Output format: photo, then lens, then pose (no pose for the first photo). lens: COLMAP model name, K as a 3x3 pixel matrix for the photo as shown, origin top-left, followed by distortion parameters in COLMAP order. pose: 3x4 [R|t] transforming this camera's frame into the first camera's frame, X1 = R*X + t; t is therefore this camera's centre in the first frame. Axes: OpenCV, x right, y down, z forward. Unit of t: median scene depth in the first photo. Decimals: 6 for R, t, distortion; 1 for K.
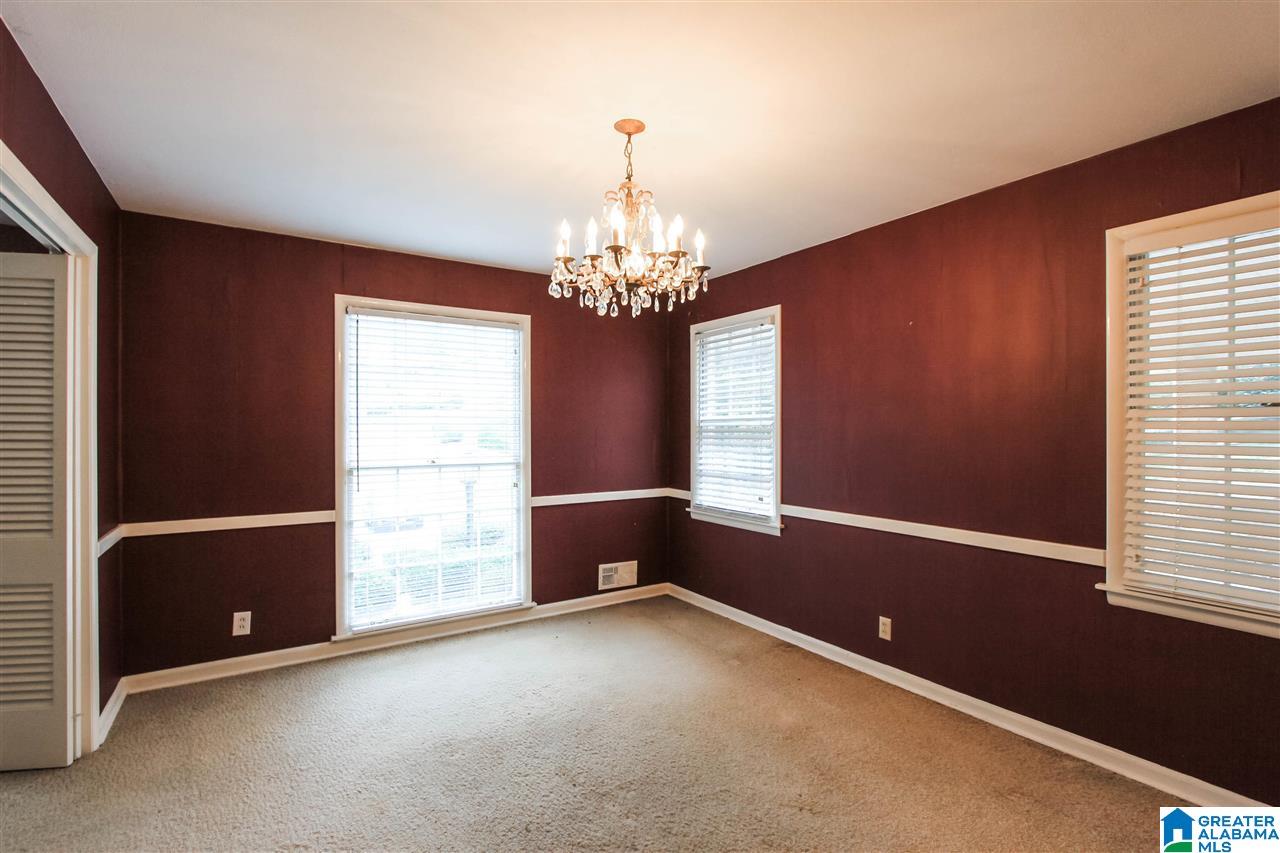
lens RADIAL K [[599.7, 0, 613.0], [0, 599.7, 422.5], [0, 0, 1]] dist [0.019045, -0.001522]
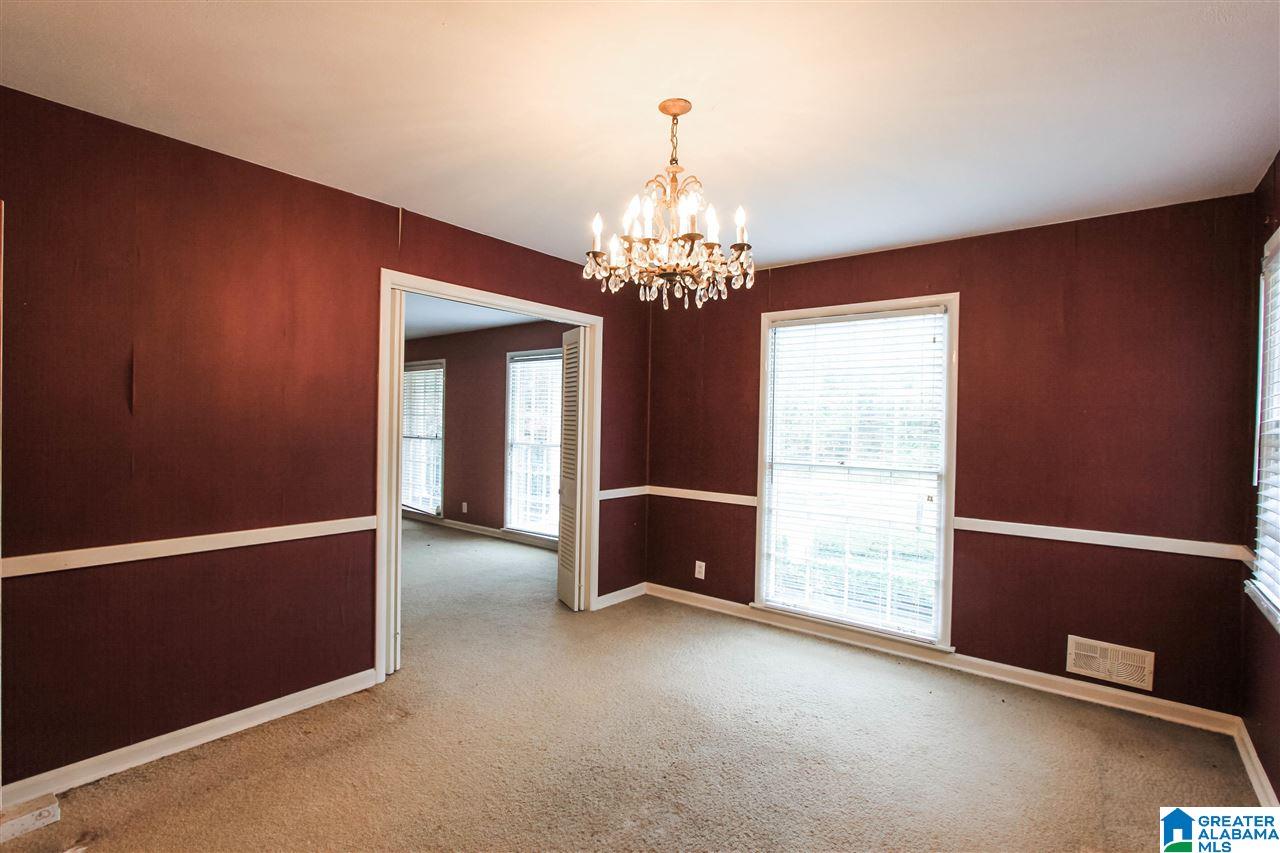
lens RADIAL K [[599.7, 0, 647.9], [0, 599.7, 424.2], [0, 0, 1]] dist [0.019045, -0.001522]
pose [[0.356175, 0.003514, -0.934413, 0.521367], [-0.017695, 0.999839, -0.002984, 0.010338], [0.934252, 0.017597, 0.356180, 0.353334]]
